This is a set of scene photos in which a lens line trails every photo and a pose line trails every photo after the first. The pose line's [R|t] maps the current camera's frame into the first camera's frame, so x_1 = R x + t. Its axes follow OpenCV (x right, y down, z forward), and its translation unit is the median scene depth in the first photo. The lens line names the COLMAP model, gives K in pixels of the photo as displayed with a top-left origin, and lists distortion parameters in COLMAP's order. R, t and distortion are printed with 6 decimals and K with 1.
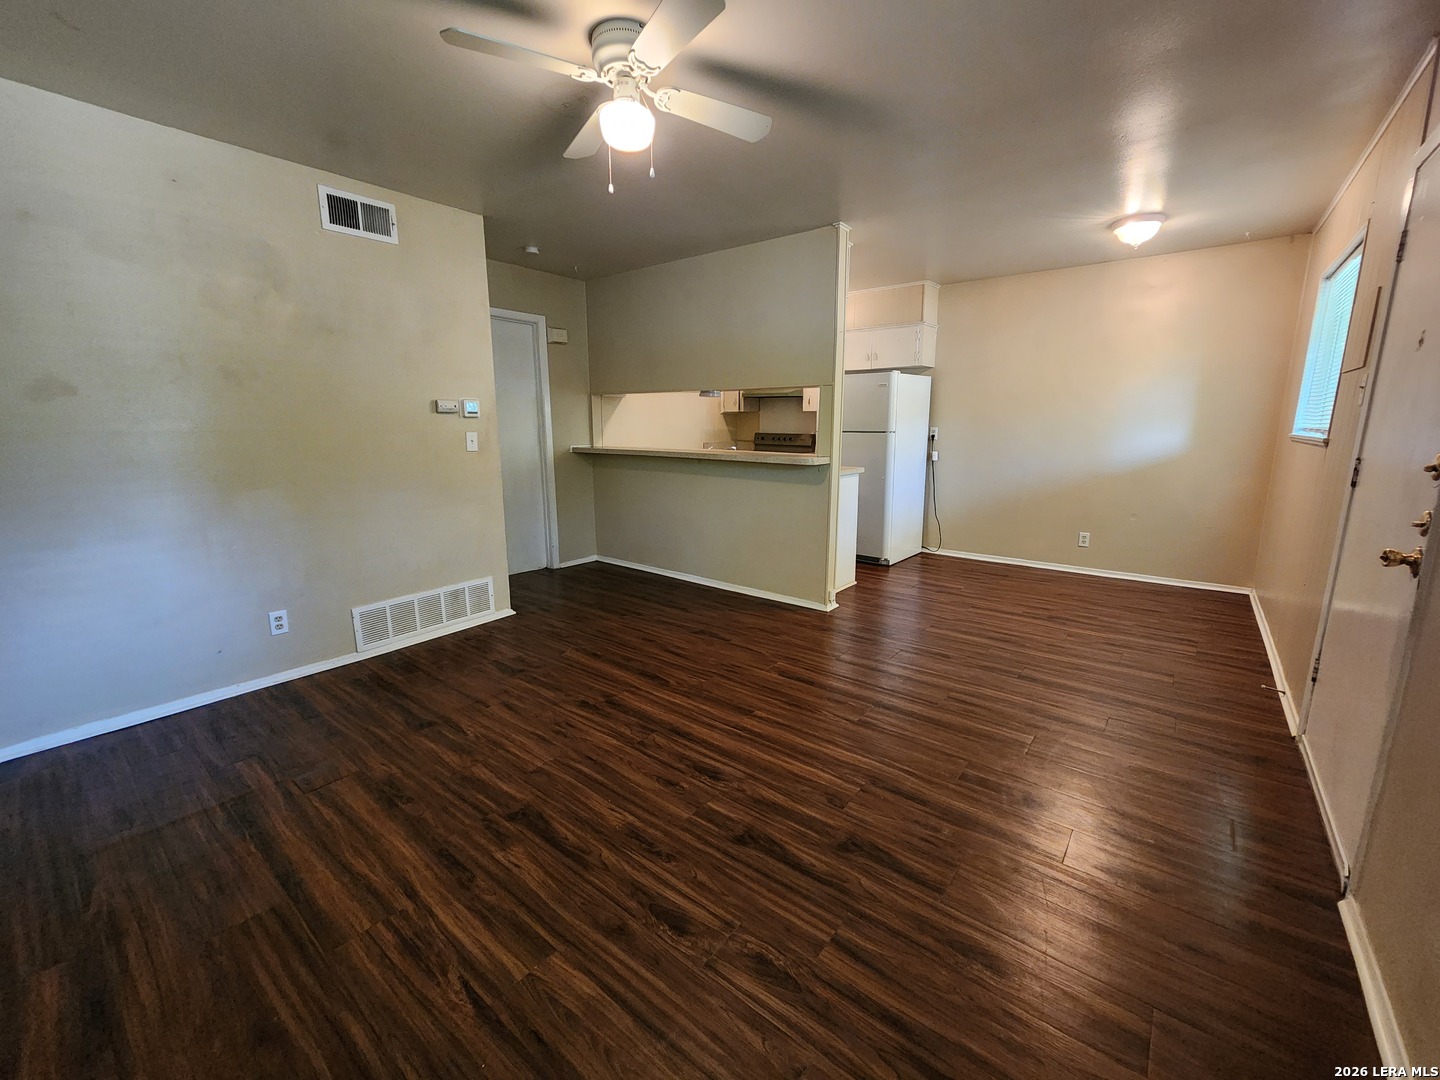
lens RADIAL K [[585.3, 0, 732.3], [0, 585.3, 531.7], [0, 0, 1]] dist [0.006124, -0.005100]
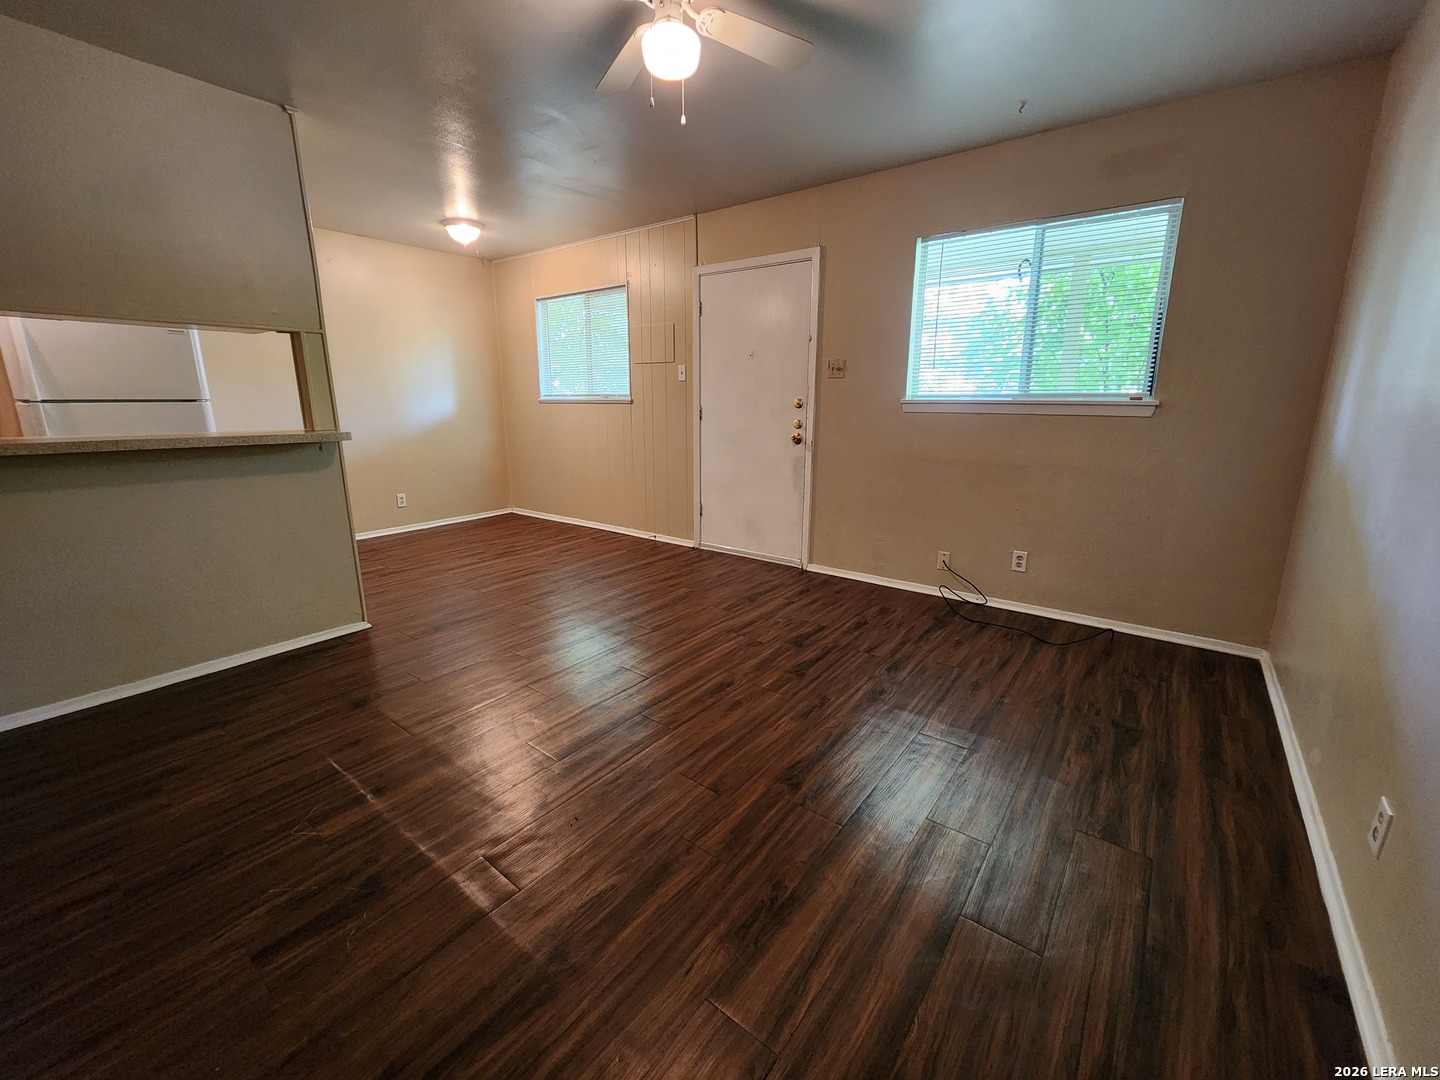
lens RADIAL K [[585.3, 0, 732.3], [0, 585.3, 531.7], [0, 0, 1]] dist [0.006124, -0.005100]
pose [[-0.024627, -0.221964, 0.974744, -0.847164], [0.183786, 0.957416, 0.222661, -0.104975], [-0.982658, 0.184628, 0.017215, 0.696671]]
